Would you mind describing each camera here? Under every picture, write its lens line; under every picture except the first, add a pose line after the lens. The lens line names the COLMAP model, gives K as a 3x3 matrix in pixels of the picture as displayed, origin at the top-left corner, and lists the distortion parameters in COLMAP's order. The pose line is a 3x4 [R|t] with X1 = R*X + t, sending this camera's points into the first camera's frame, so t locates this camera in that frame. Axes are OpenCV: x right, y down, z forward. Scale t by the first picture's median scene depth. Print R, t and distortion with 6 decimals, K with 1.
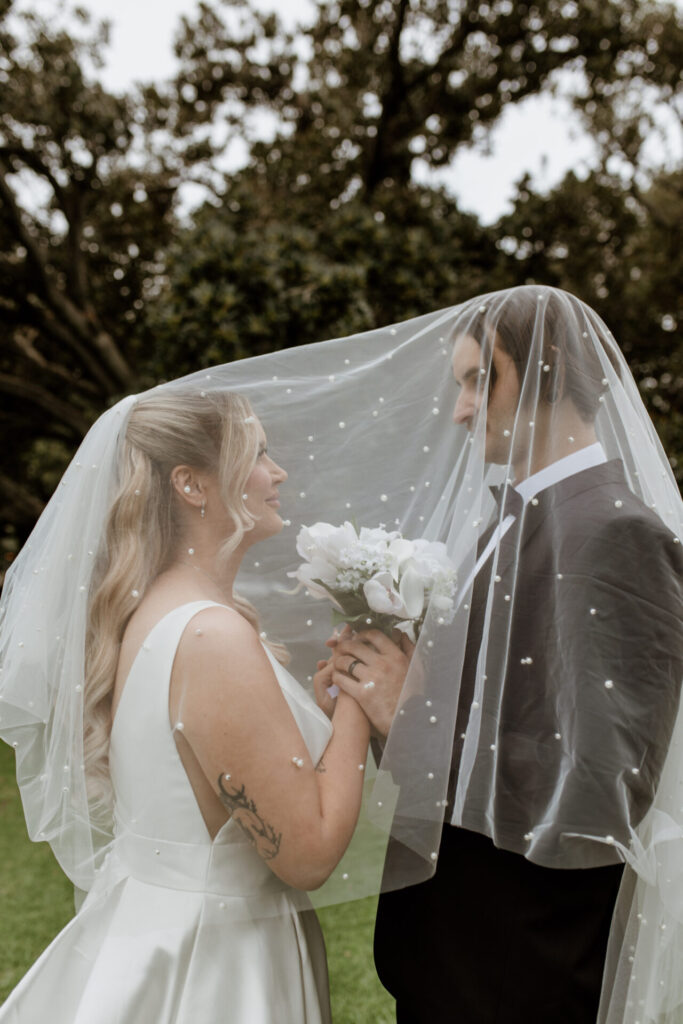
lens RADIAL K [[990.6, 0, 345.4], [0, 990.6, 512.1], [0, 0, 1]] dist [0.005587, -0.009817]
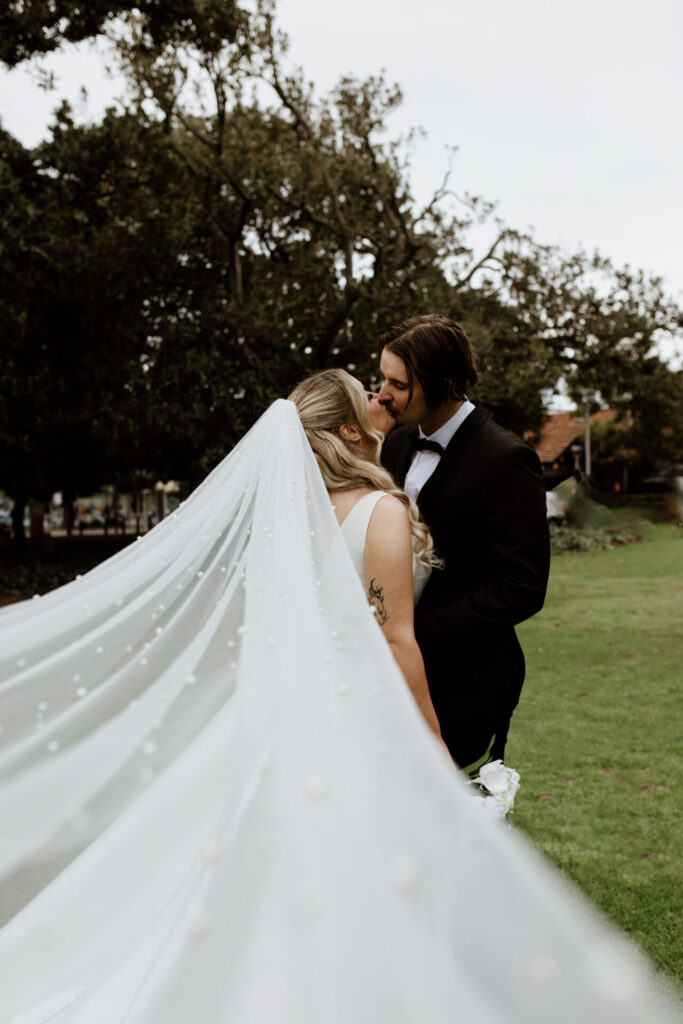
lens RADIAL K [[987.8, 0, 340.1], [0, 987.8, 504.4], [0, 0, 1]] dist [0.011402, -0.008548]
pose [[0.880164, -0.029669, 0.473742, -0.081869], [-0.001948, 0.997811, 0.066109, 0.000952], [-0.474666, -0.059110, 0.878179, -0.063417]]
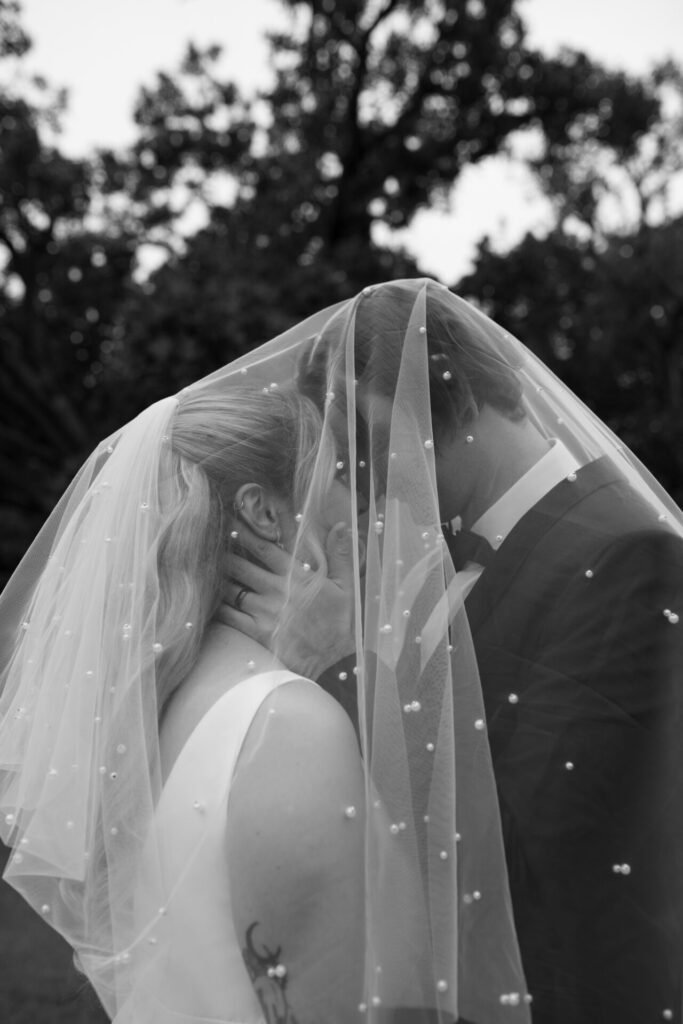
lens RADIAL K [[998.9, 0, 344.9], [0, 998.9, 508.0], [0, 0, 1]] dist [-0.044651, 0.032010]
pose [[0.999162, -0.017733, 0.036895, -0.002623], [0.020242, 0.997425, -0.068794, 0.002491], [-0.035580, 0.069483, 0.996948, 0.022328]]
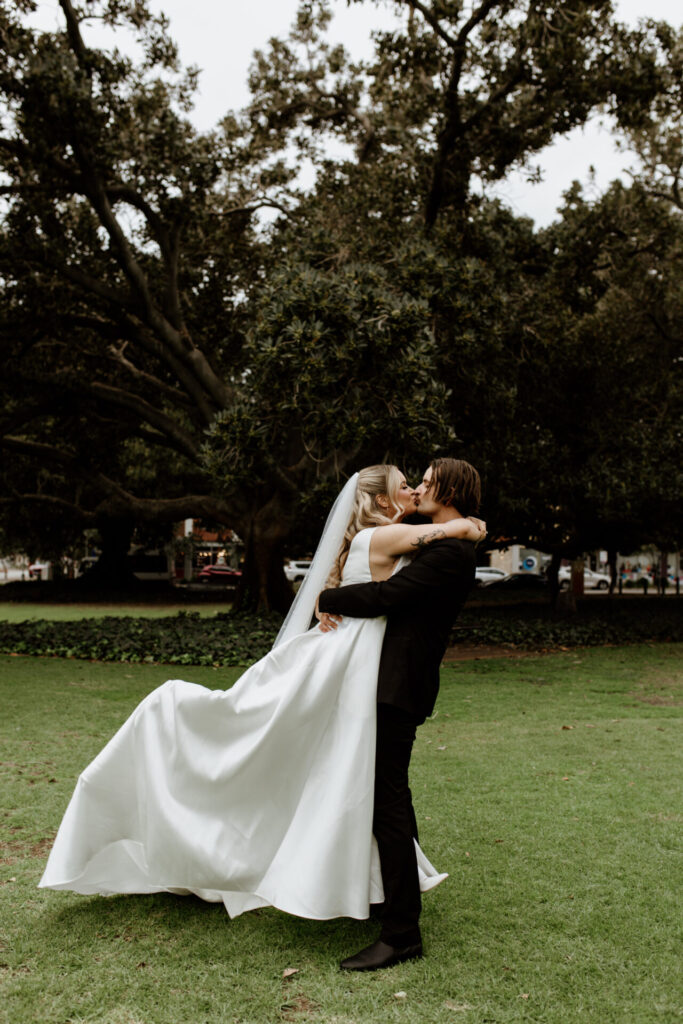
lens RADIAL K [[992.3, 0, 343.4], [0, 992.3, 509.3], [0, 0, 1]] dist [0.009113, -0.014805]
pose [[0.998008, -0.011560, -0.062021, -0.007117], [0.012253, 0.999866, 0.010811, -0.005732], [0.061888, -0.011549, 0.998016, -0.123662]]
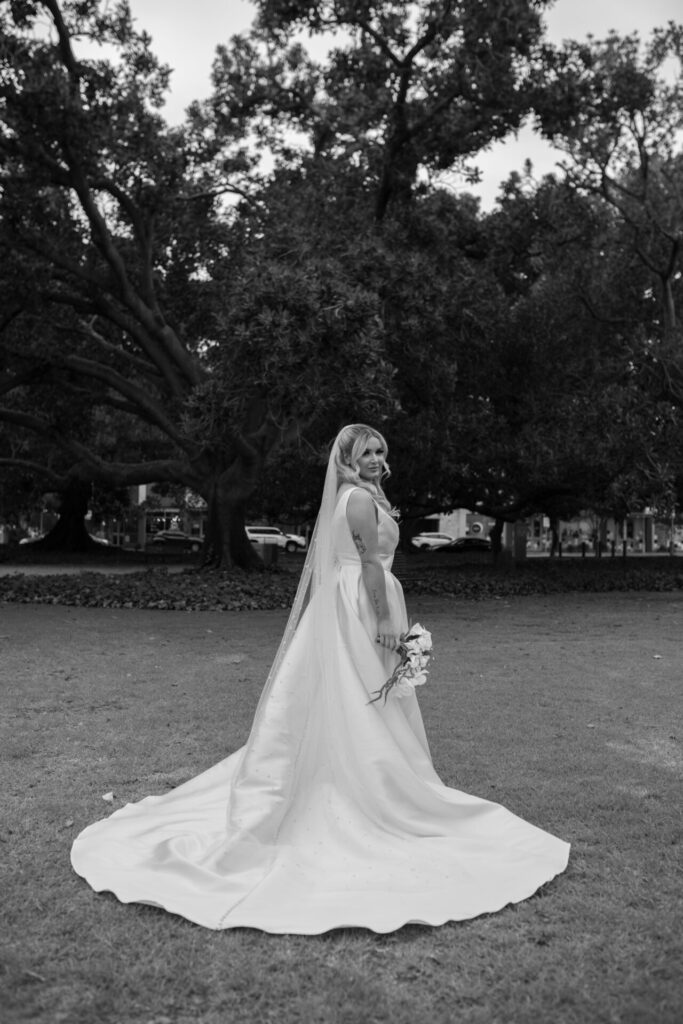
lens RADIAL K [[1009.2, 0, 344.0], [0, 1009.2, 507.4], [0, 0, 1]] dist [-0.061130, 0.098621]
pose [[0.999908, -0.007671, -0.011158, -0.009418], [0.008122, 0.999128, 0.040958, -0.001193], [0.010834, -0.041044, 0.999099, -0.265893]]
